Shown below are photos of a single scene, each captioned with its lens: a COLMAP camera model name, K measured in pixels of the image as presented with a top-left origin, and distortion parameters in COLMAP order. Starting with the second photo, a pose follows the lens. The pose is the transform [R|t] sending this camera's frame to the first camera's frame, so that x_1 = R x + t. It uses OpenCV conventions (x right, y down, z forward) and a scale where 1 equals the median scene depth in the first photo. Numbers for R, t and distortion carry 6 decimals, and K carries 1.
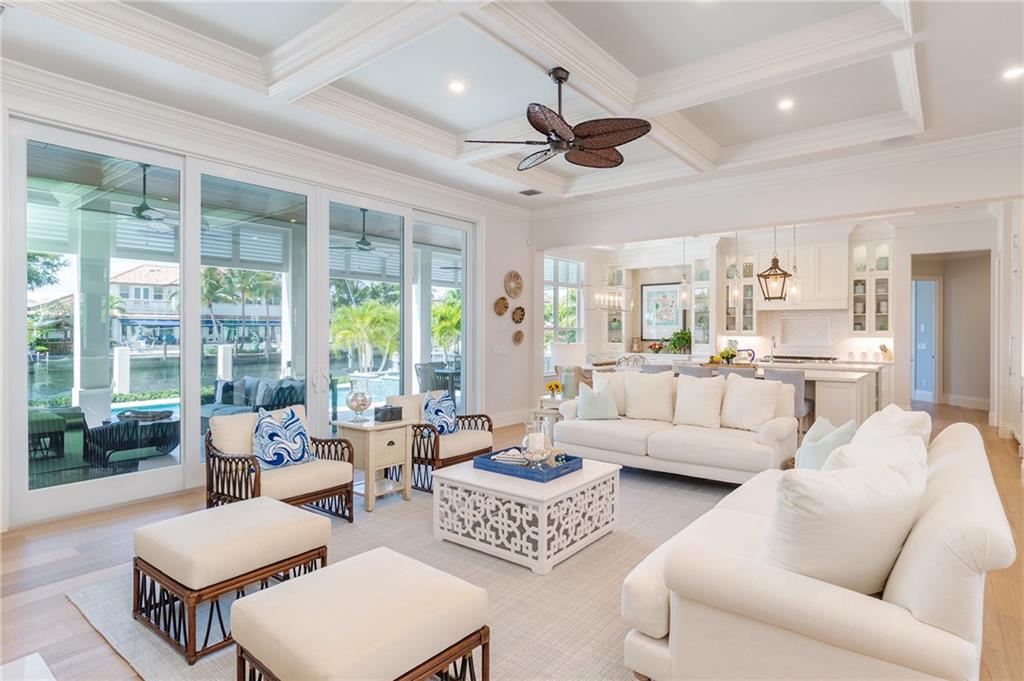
lens RADIAL K [[542.4, 0, 534.1], [0, 542.4, 330.2], [0, 0, 1]] dist [0.003223, 0.000454]
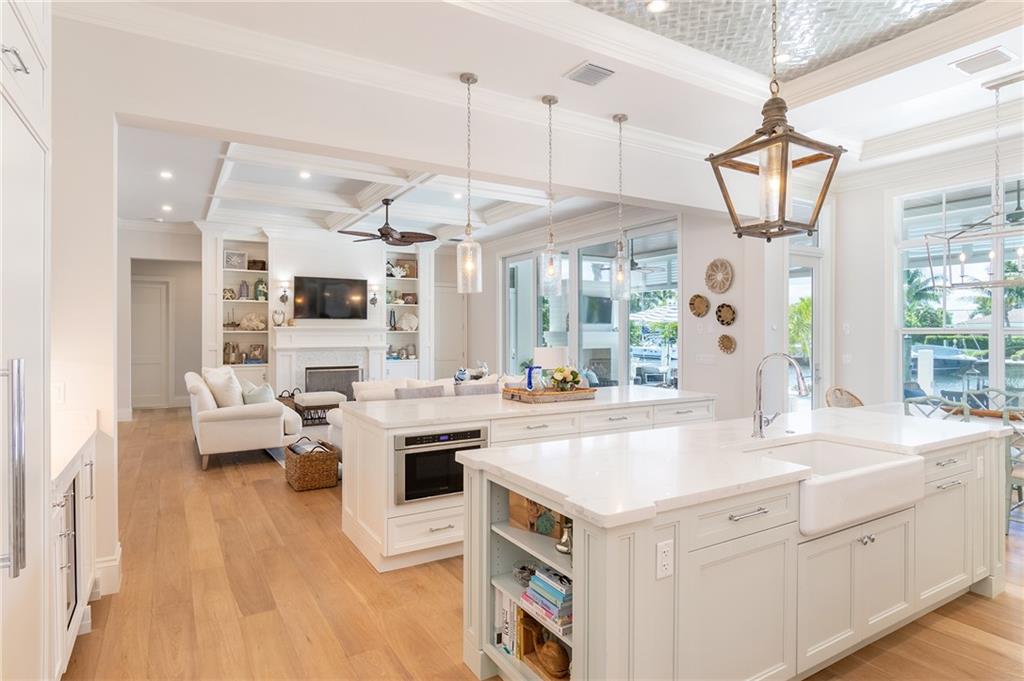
lens RADIAL K [[575.6, 0, 545.6], [0, 575.6, 330.1], [0, 0, 1]] dist [-0.001125, -0.000331]
pose [[-0.336589, -0.005753, -0.941634, 0.706423], [0.001463, 0.999977, -0.006633, -0.000505], [0.941651, -0.003610, -0.336573, 0.883210]]
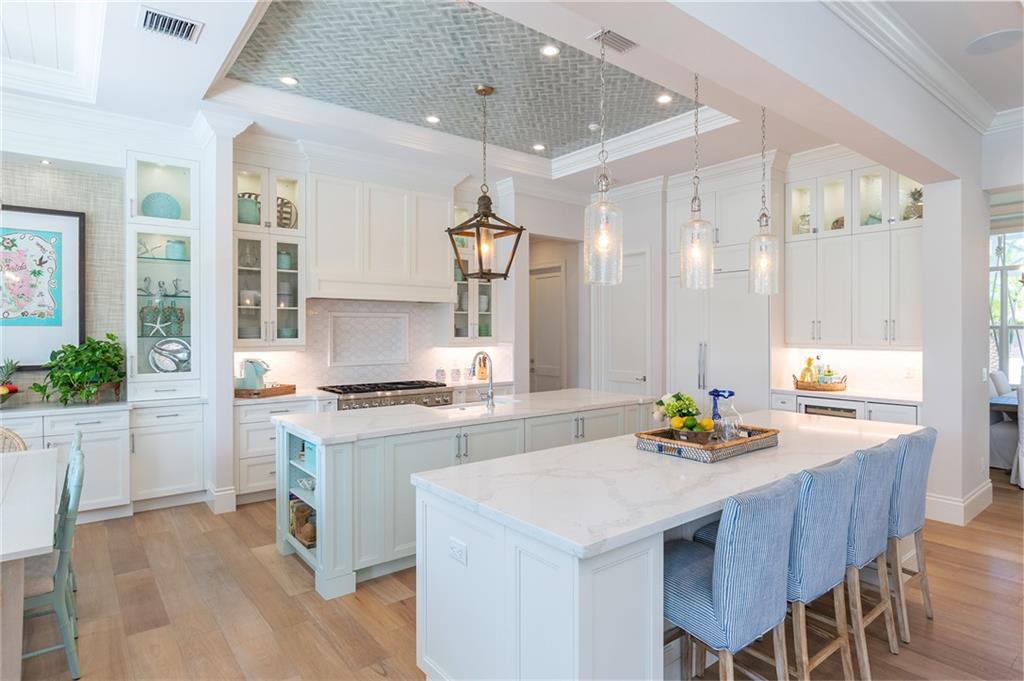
lens RADIAL K [[552.2, 0, 530.9], [0, 552.2, 329.2], [0, 0, 1]] dist [-0.001036, -0.000247]
pose [[0.225260, -0.002793, 0.974295, -0.036055], [0.002289, 0.999995, 0.002338, -0.009787], [-0.974296, 0.001704, 0.225265, 0.755132]]
